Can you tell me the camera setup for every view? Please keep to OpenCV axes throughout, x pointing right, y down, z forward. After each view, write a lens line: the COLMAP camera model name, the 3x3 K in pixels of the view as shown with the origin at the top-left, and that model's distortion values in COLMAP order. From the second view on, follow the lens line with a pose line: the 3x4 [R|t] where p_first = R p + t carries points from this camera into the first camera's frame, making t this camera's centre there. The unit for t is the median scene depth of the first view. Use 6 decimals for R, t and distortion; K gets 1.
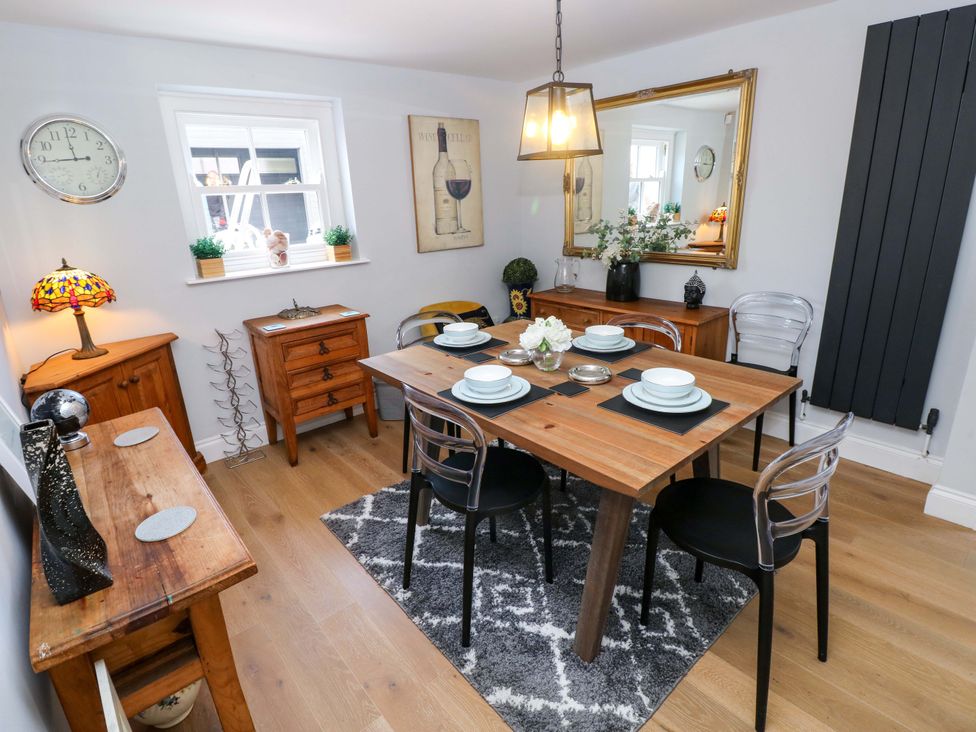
lens RADIAL K [[506.7, 0, 483.9], [0, 506.7, 358.0], [0, 0, 1]] dist [0.002904, -0.015113]
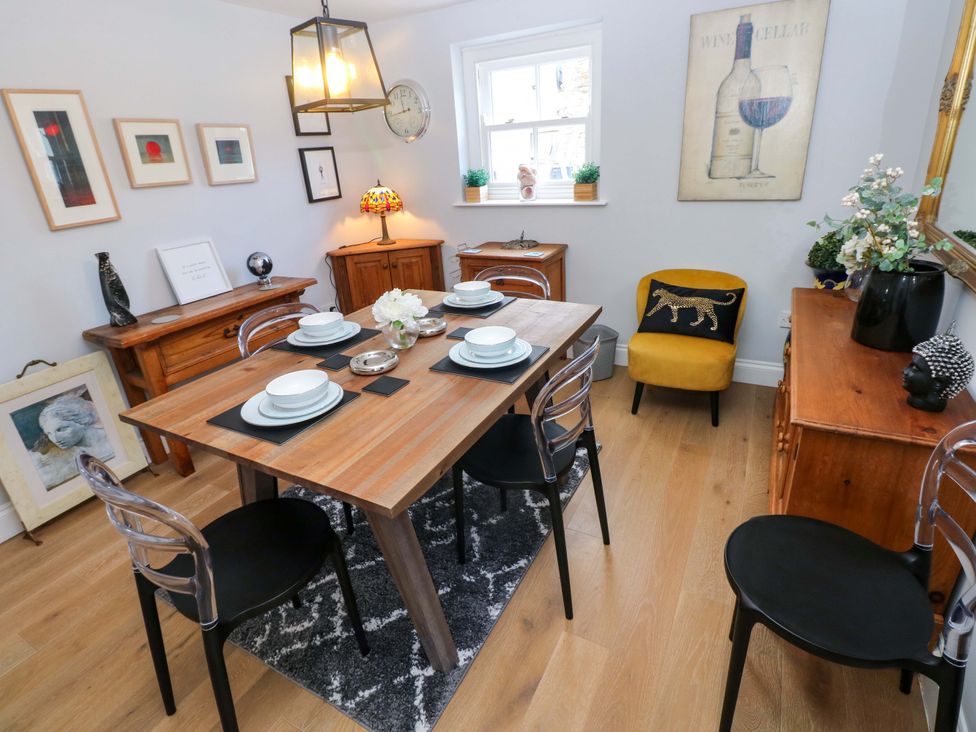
lens RADIAL K [[506.7, 0, 483.9], [0, 506.7, 358.0], [0, 0, 1]] dist [0.002904, -0.015113]
pose [[0.359764, 0.375005, -0.854366, 0.614495], [-0.238467, 0.922221, 0.304373, -0.172413], [0.902055, 0.094236, 0.421208, 0.478925]]
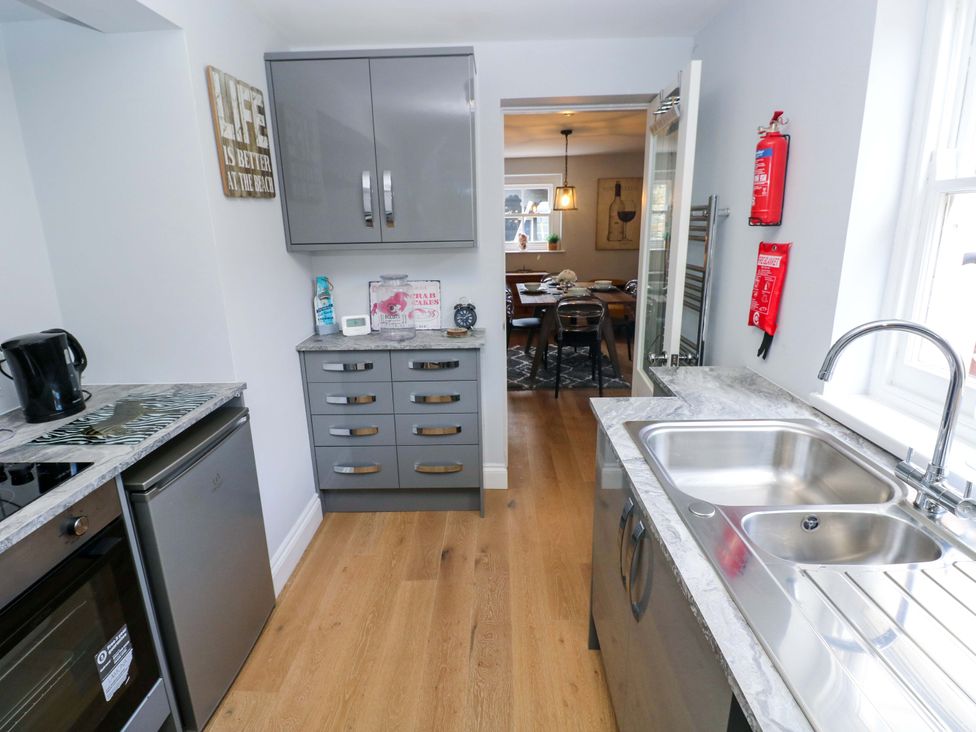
lens RADIAL K [[506.7, 0, 483.9], [0, 506.7, 358.0], [0, 0, 1]] dist [0.002904, -0.015113]
pose [[0.745895, 0.199376, -0.635524, 0.949932], [-0.217935, 0.974682, 0.049992, 0.200215], [0.629401, 0.101214, 0.770461, -0.744251]]
